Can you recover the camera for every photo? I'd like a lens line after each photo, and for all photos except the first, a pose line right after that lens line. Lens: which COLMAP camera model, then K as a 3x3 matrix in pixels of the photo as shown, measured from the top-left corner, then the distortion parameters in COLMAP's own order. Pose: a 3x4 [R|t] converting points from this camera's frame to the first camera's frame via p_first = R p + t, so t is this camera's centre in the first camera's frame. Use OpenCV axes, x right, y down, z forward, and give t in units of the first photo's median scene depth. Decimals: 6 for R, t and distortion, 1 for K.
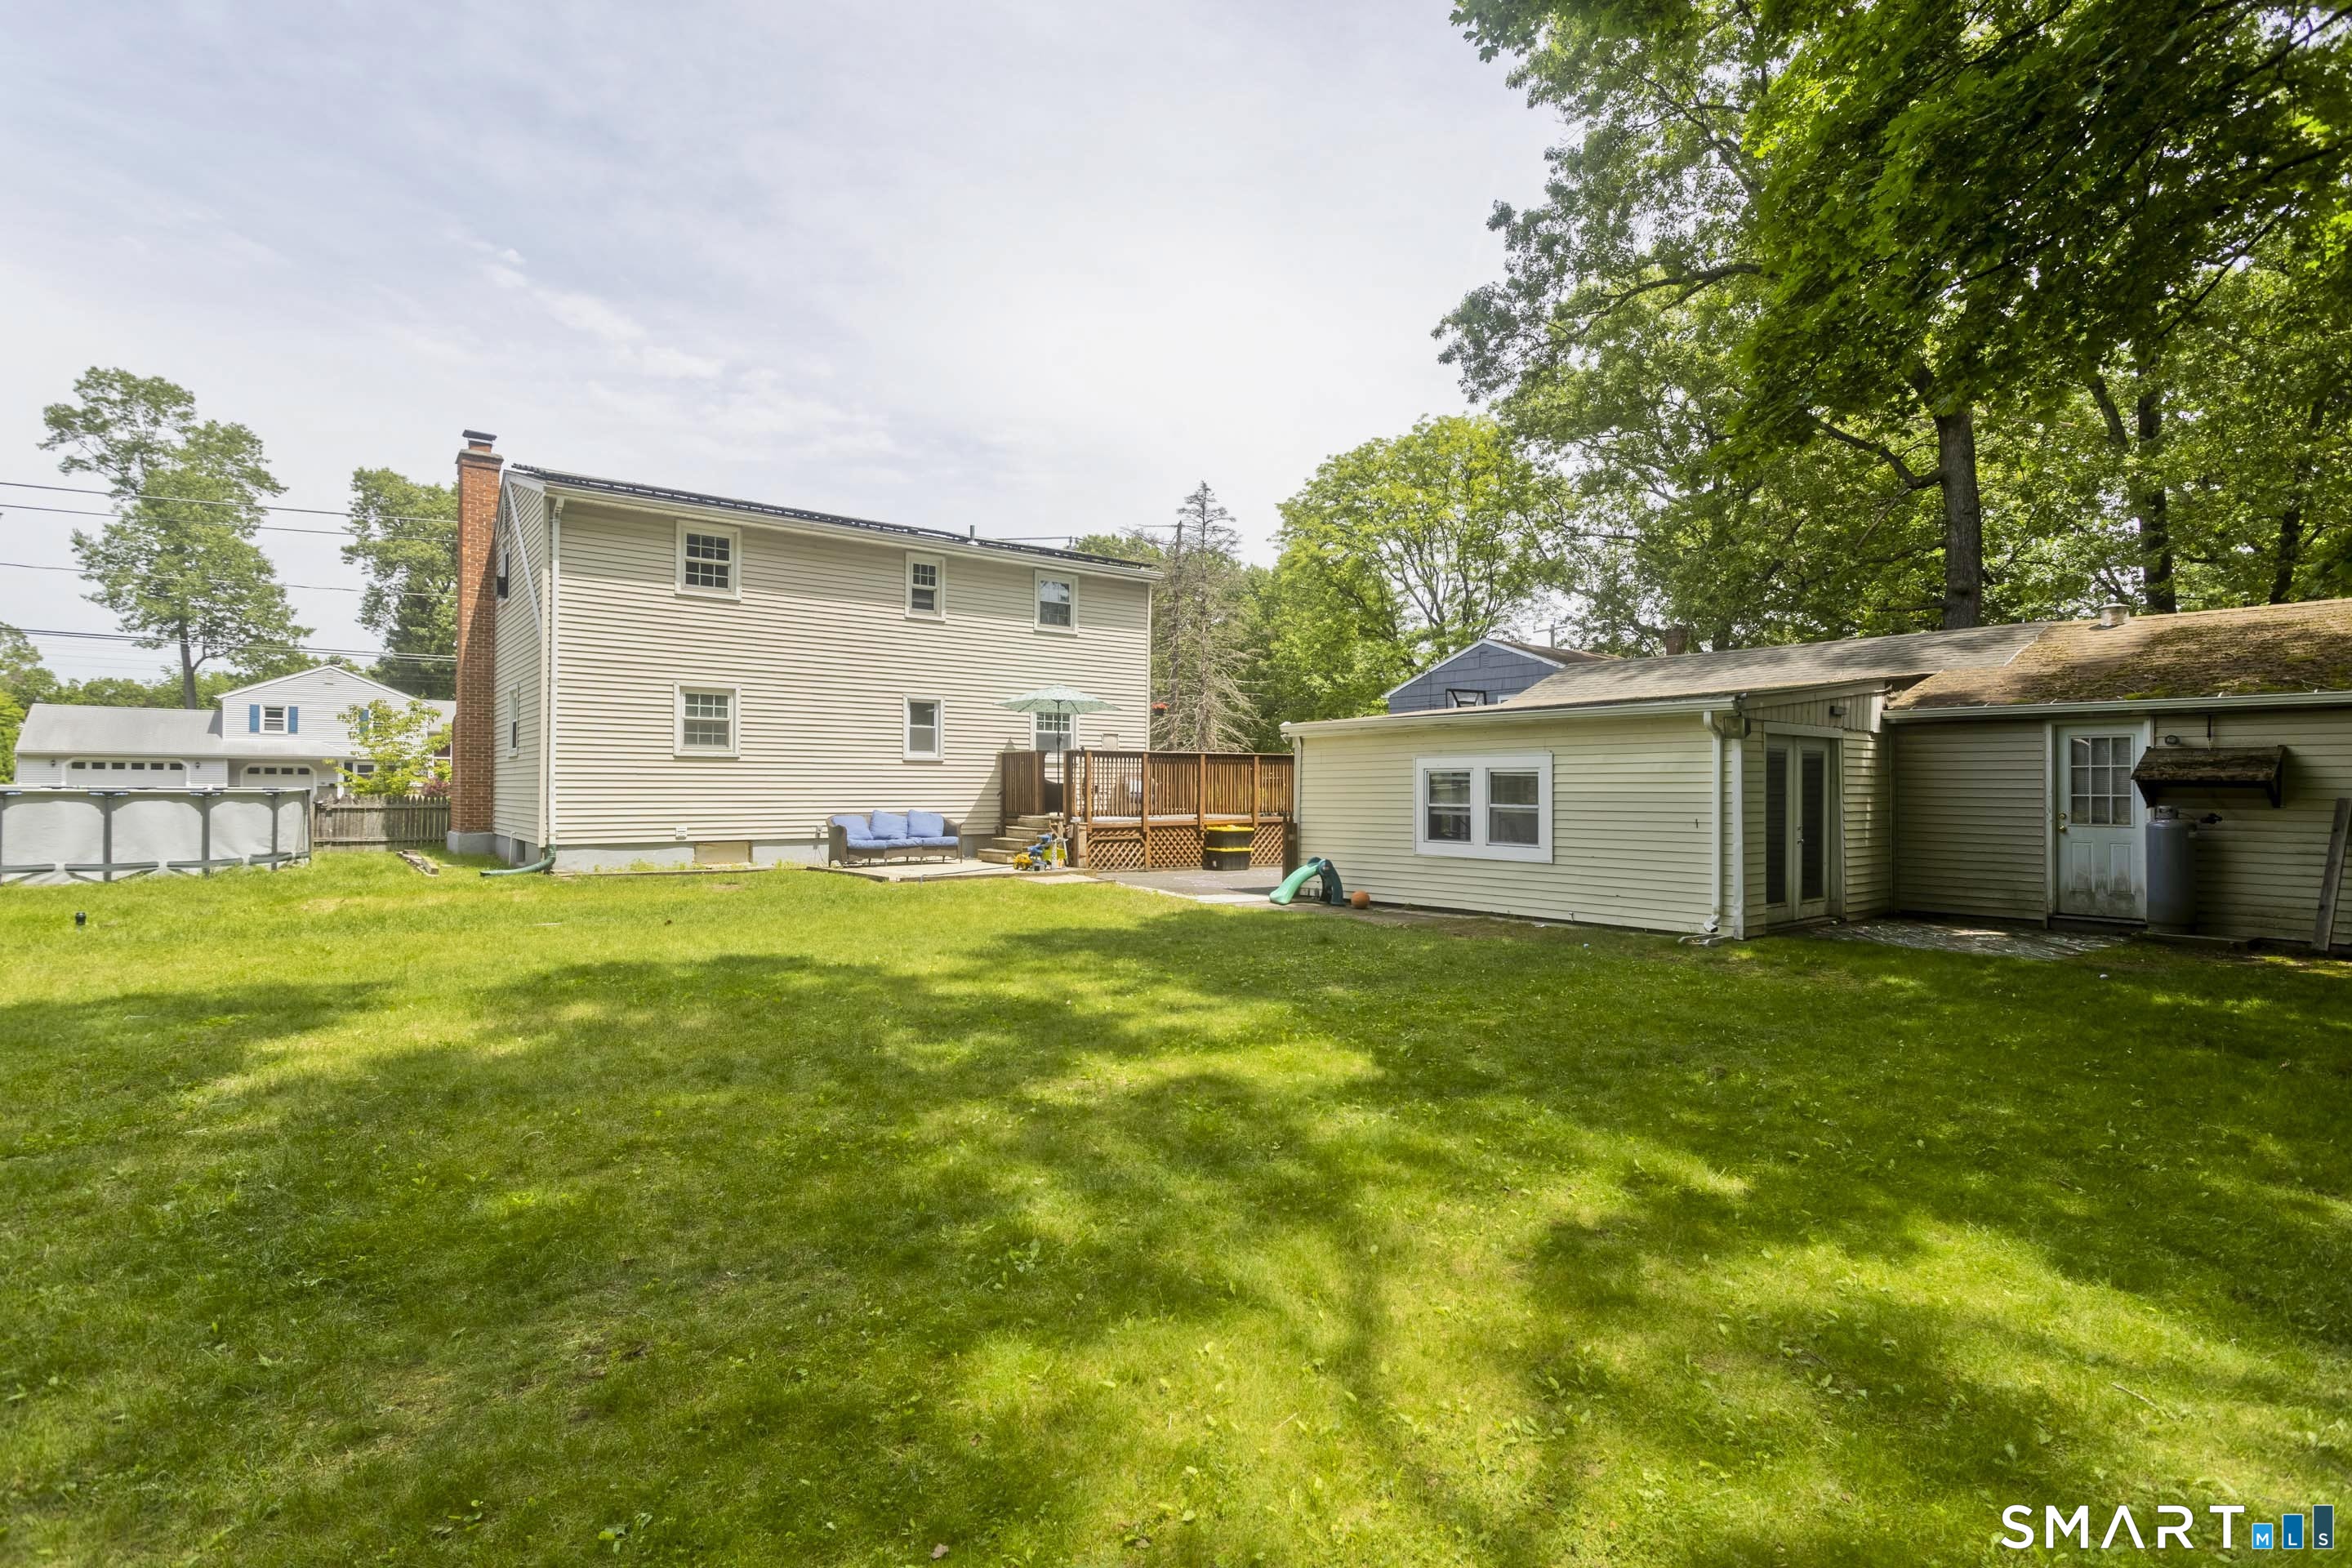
lens RADIAL K [[1107.4, 0, 1177.0], [0, 1107.4, 778.6], [0, 0, 1]] dist [0.000257, 0.000127]
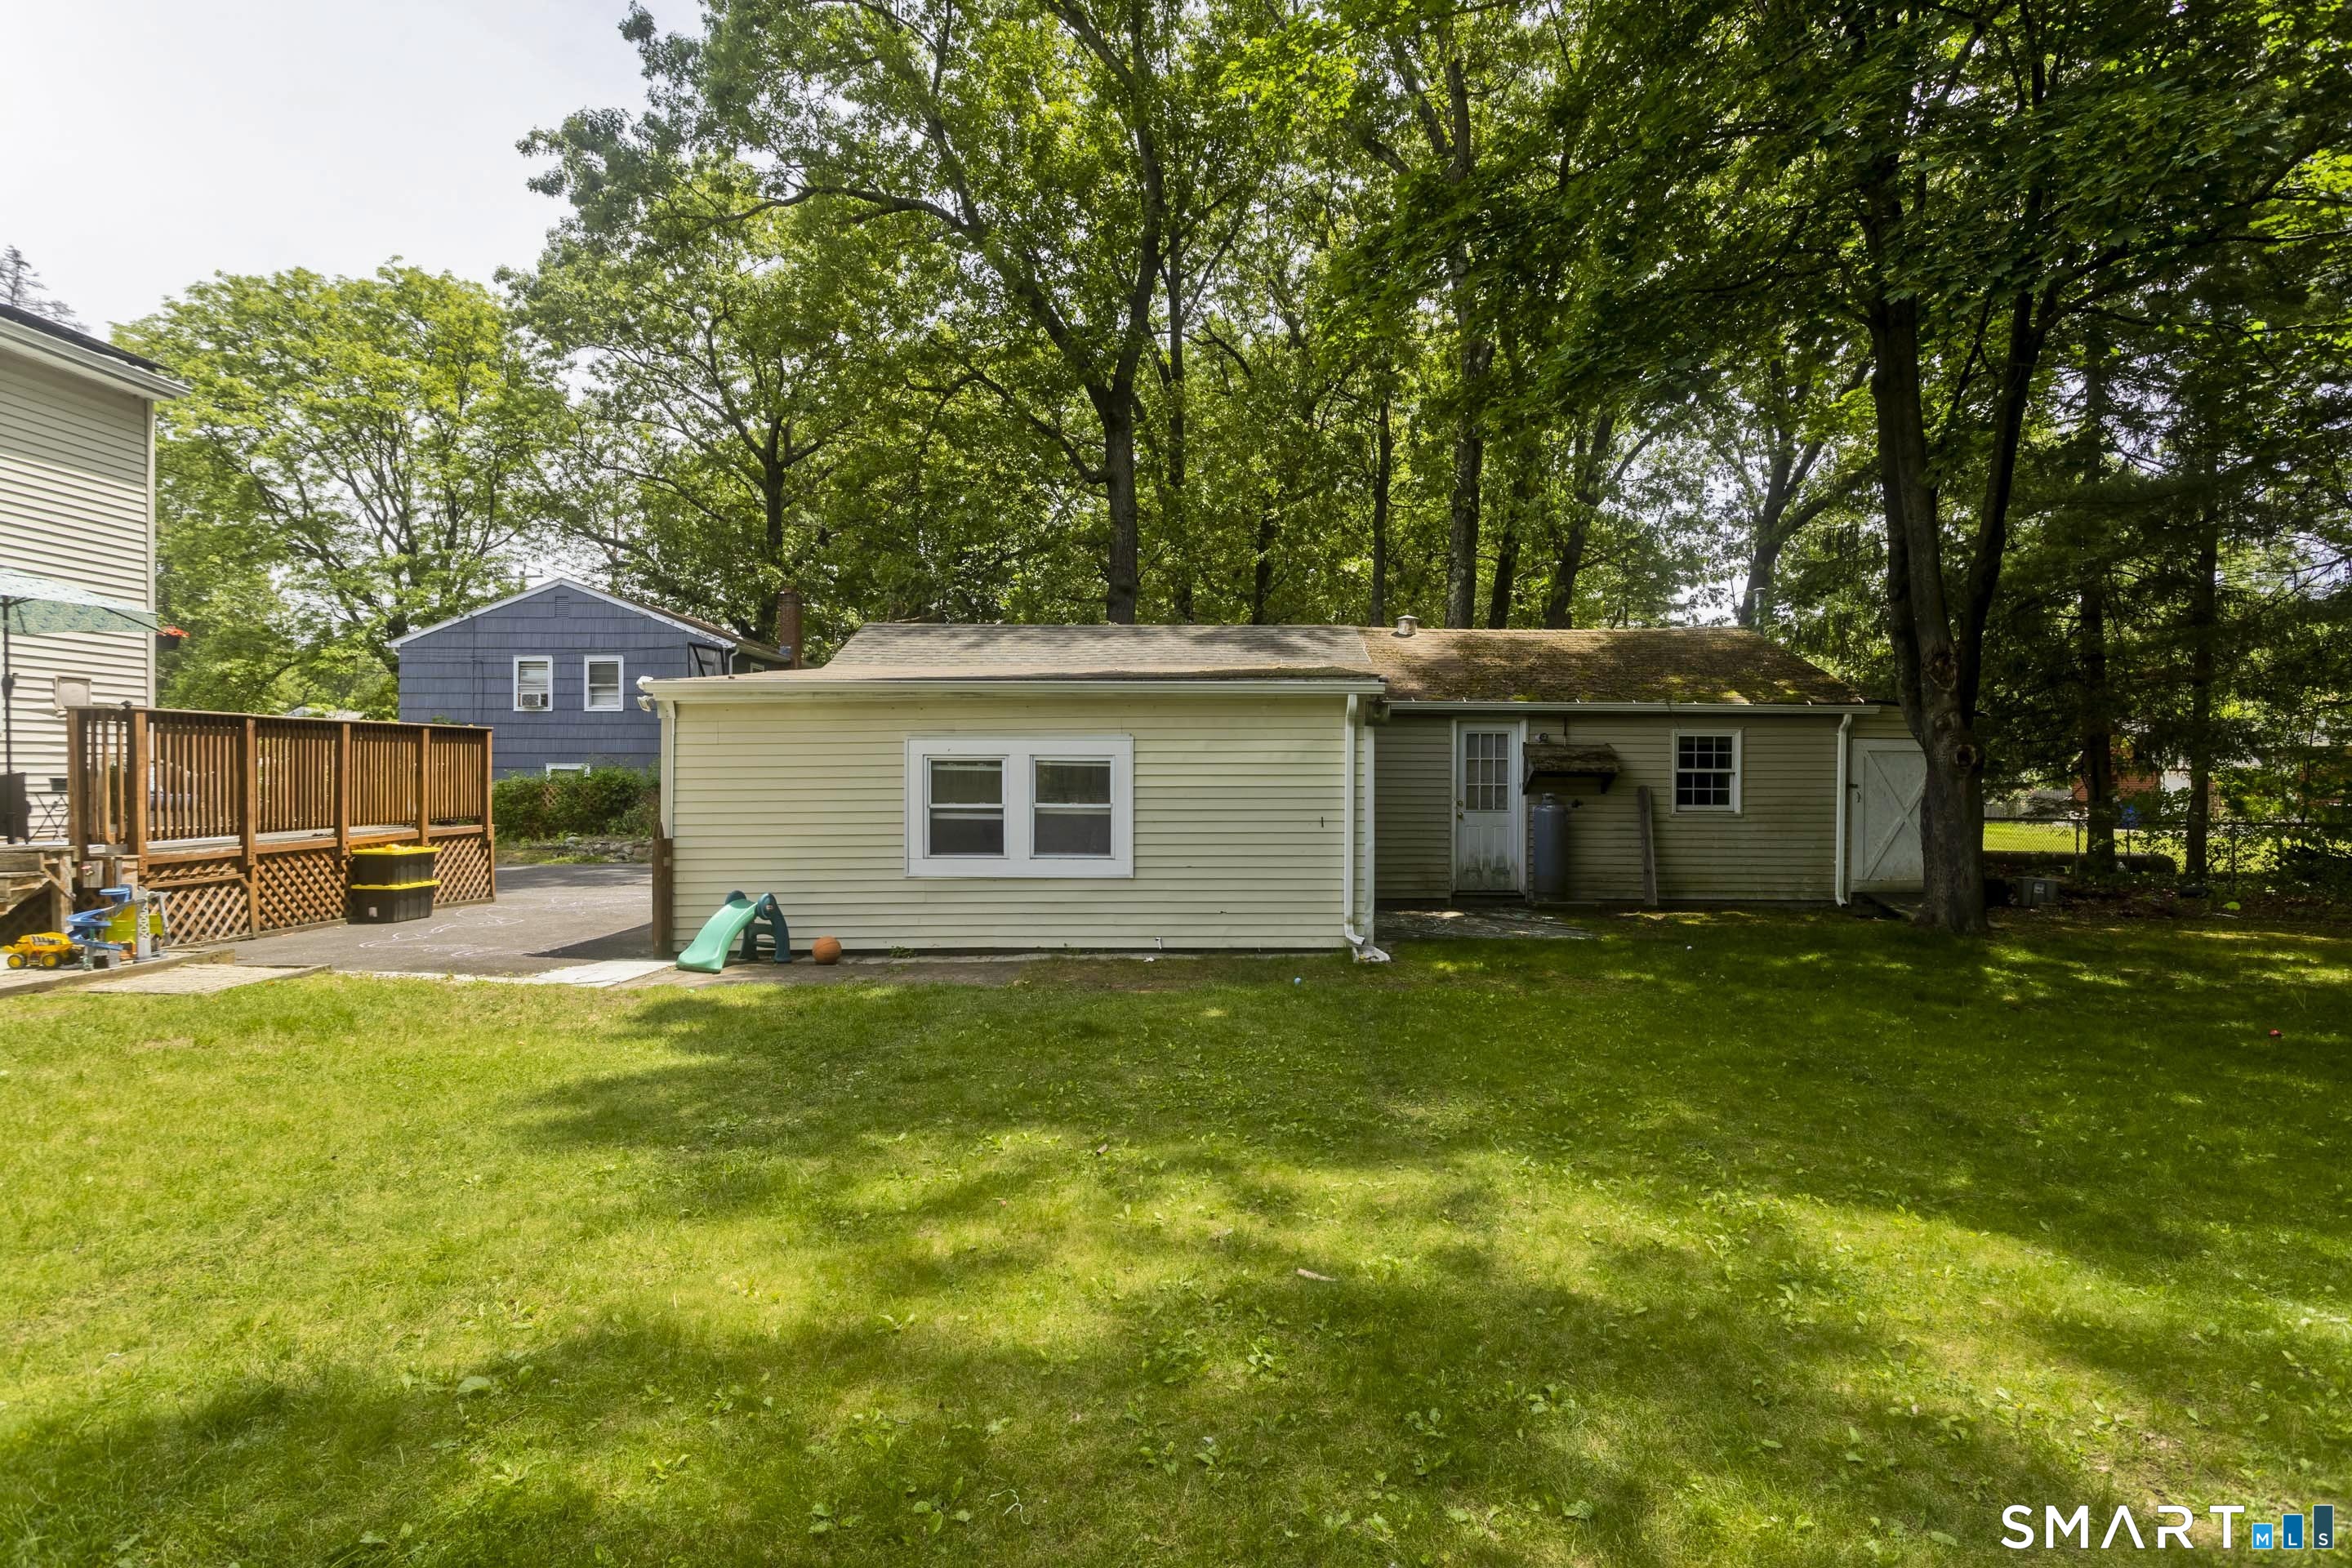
lens RADIAL K [[1210.3, 0, 1175.4], [0, 1210.3, 785.8], [0, 0, 1]] dist [0.001715, 0.000816]
pose [[0.630653, -0.011371, 0.775982, -0.269915], [-0.004461, 0.999823, 0.018277, -0.004073], [-0.776052, -0.014988, 0.630491, 0.383453]]
